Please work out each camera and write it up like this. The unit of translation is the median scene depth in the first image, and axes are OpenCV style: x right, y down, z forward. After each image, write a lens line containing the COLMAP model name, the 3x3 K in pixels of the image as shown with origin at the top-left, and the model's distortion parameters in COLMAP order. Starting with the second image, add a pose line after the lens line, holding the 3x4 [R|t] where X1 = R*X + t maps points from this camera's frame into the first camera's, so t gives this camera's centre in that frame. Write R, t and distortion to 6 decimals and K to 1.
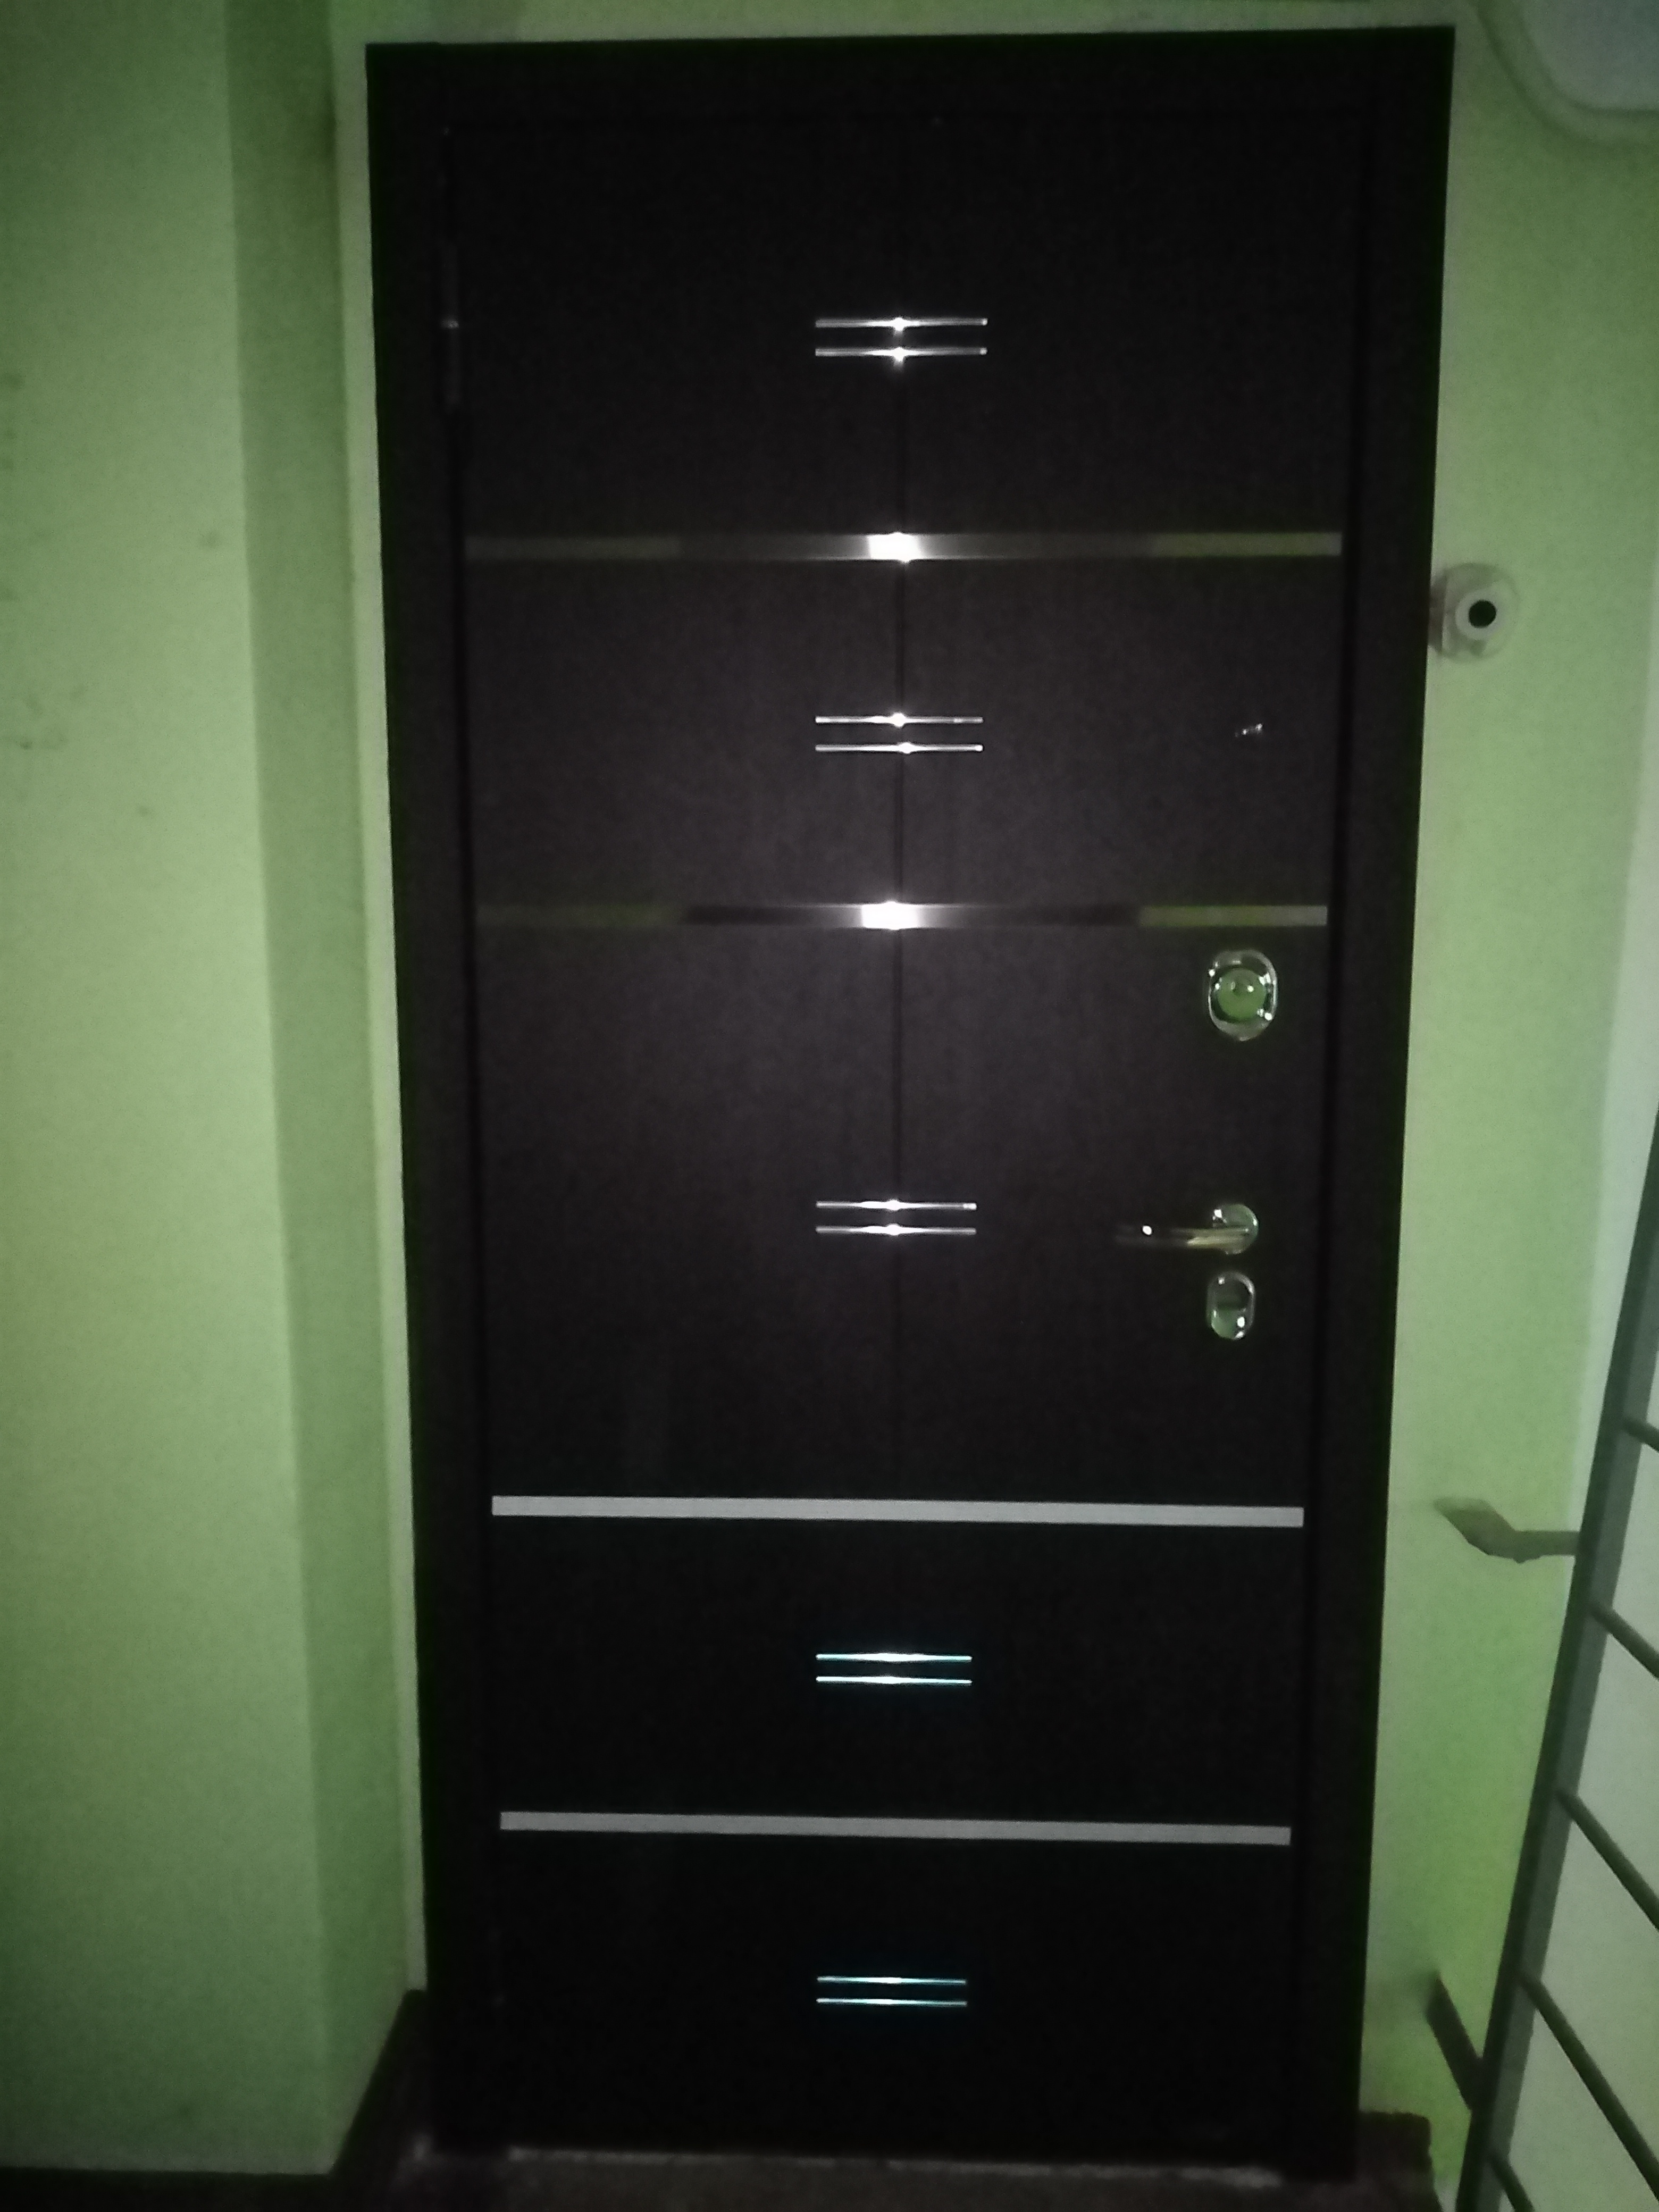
lens RADIAL K [[1692.9, 0, 824.4], [0, 1692.9, 1106.1], [0, 0, 1]] dist [-0.007671, -0.041856]
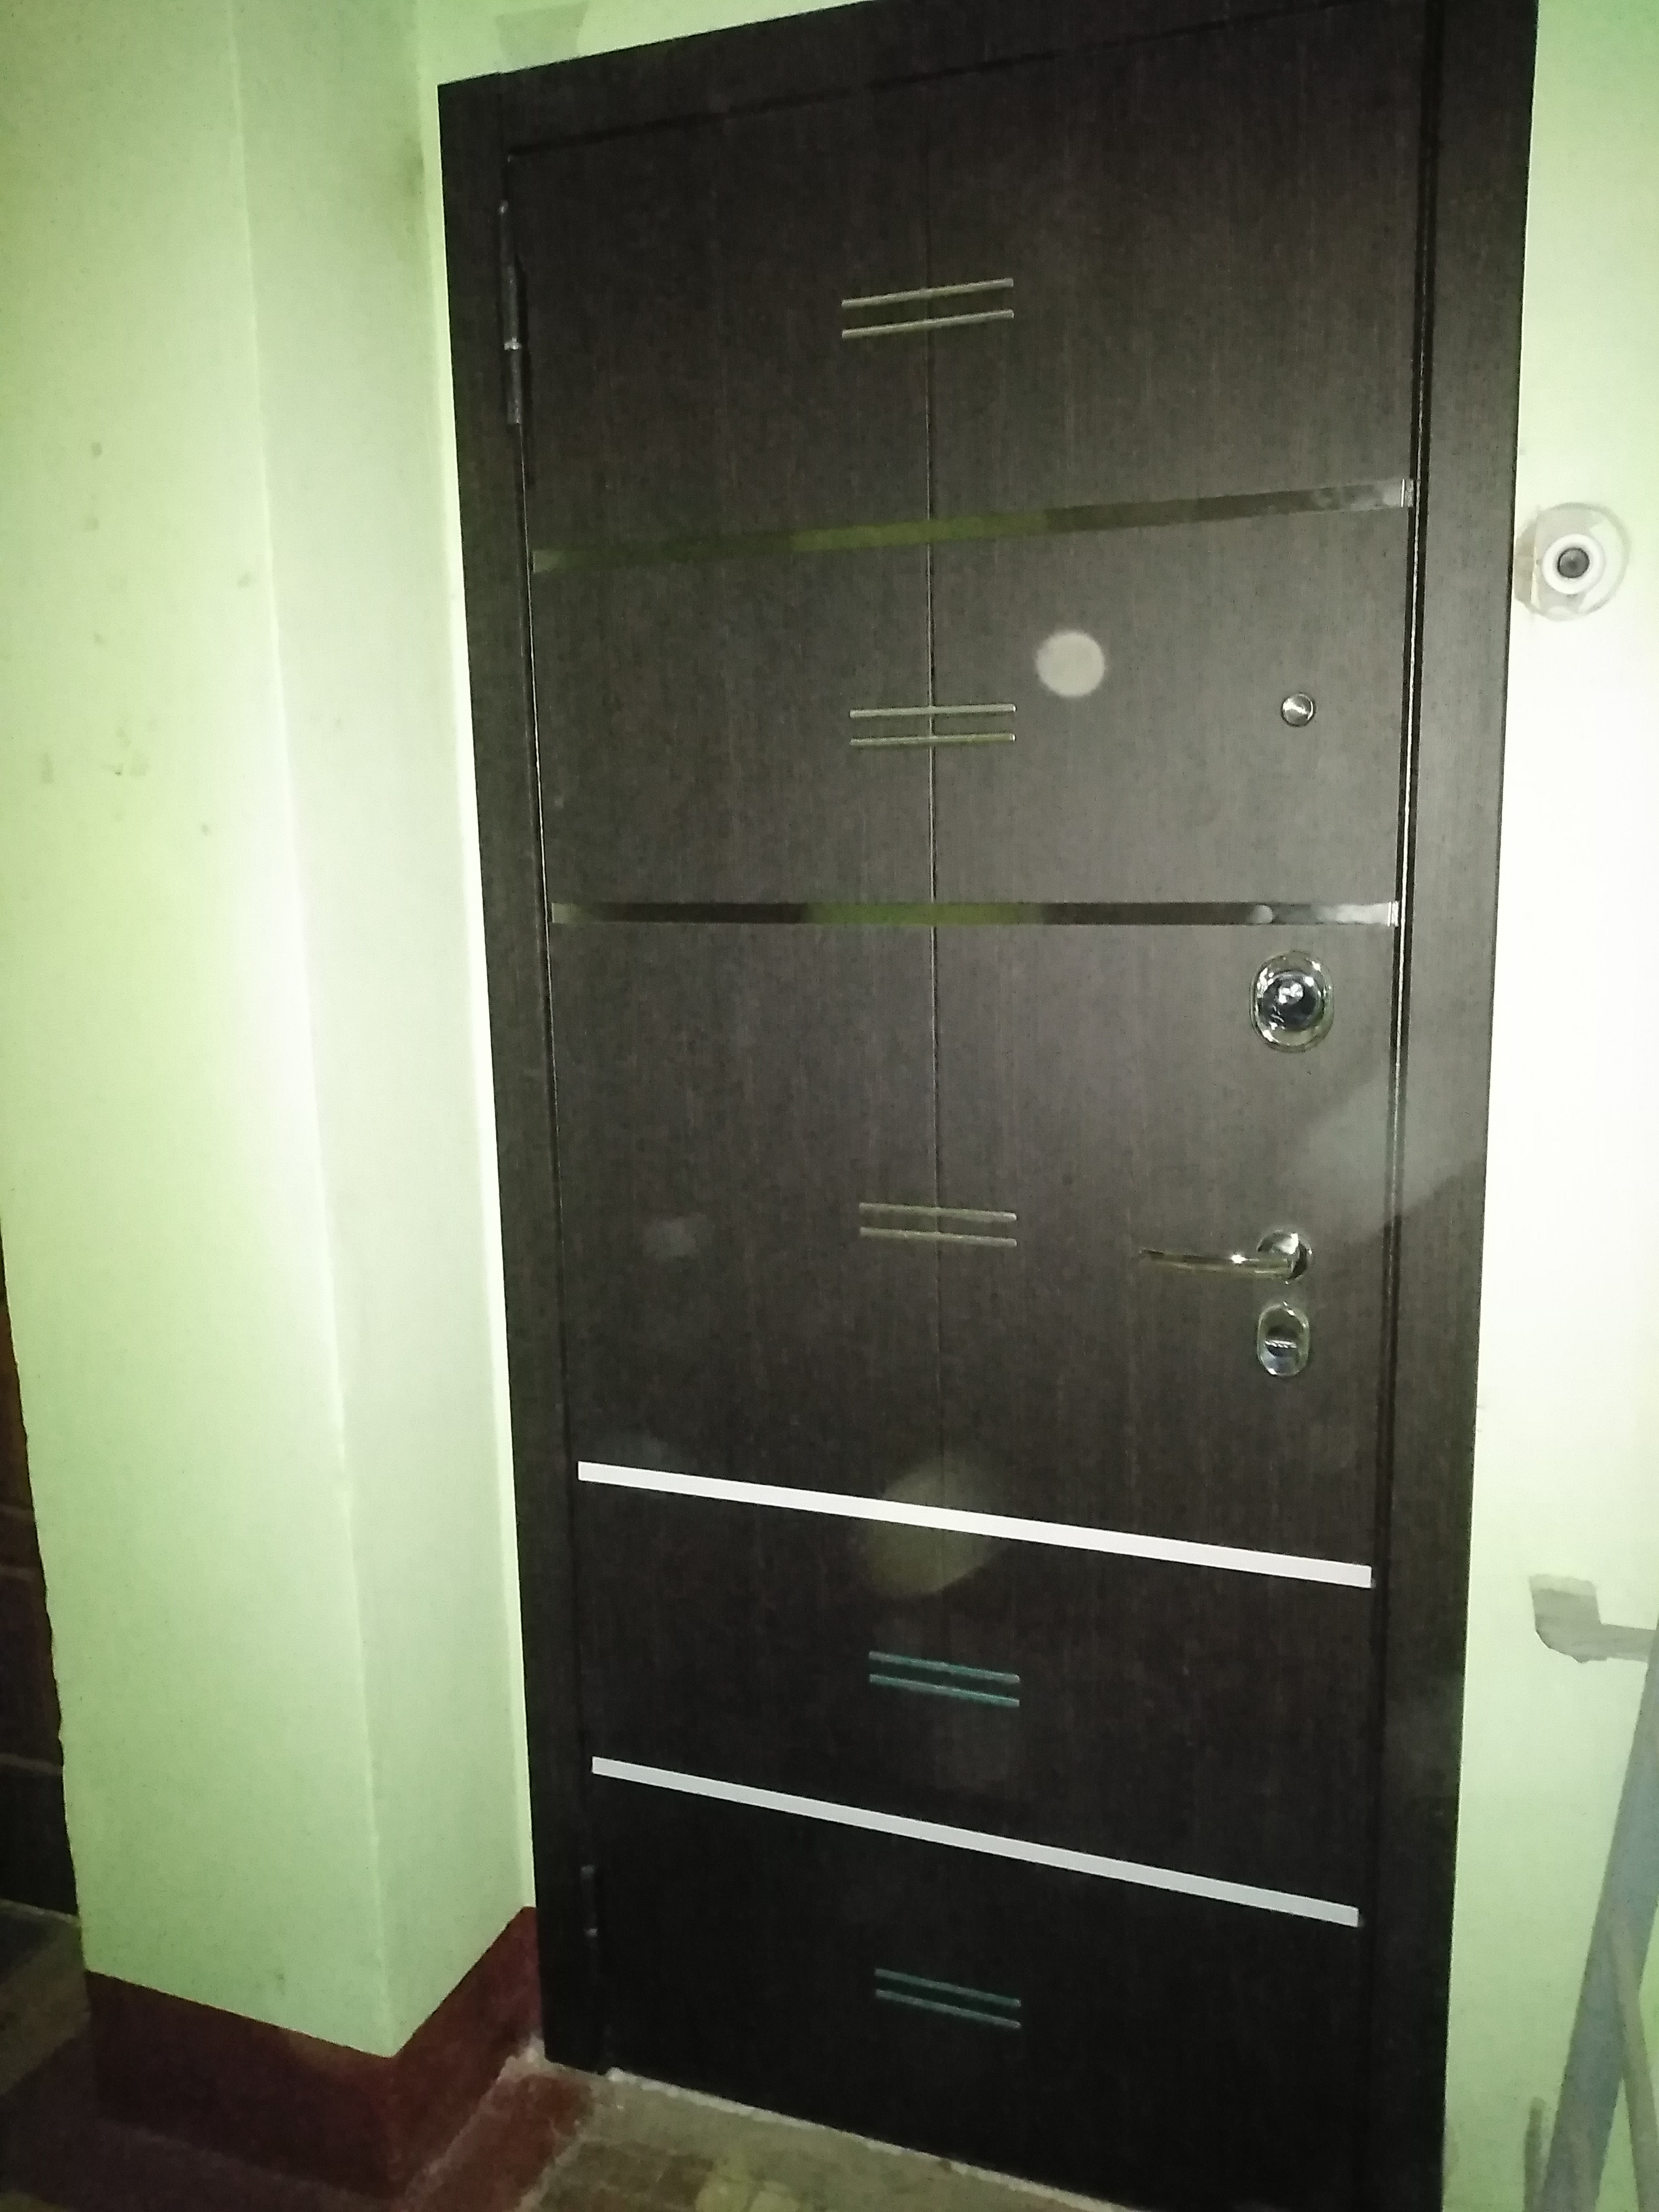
lens RADIAL K [[1692.9, 0, 826.4], [0, 1692.9, 1108.7], [0, 0, 1]] dist [-0.007671, -0.041856]
pose [[0.947424, 0.035914, -0.317958, 0.295303], [-0.024391, 0.998896, 0.040147, -0.038359], [0.319049, -0.030280, 0.947254, 0.058424]]
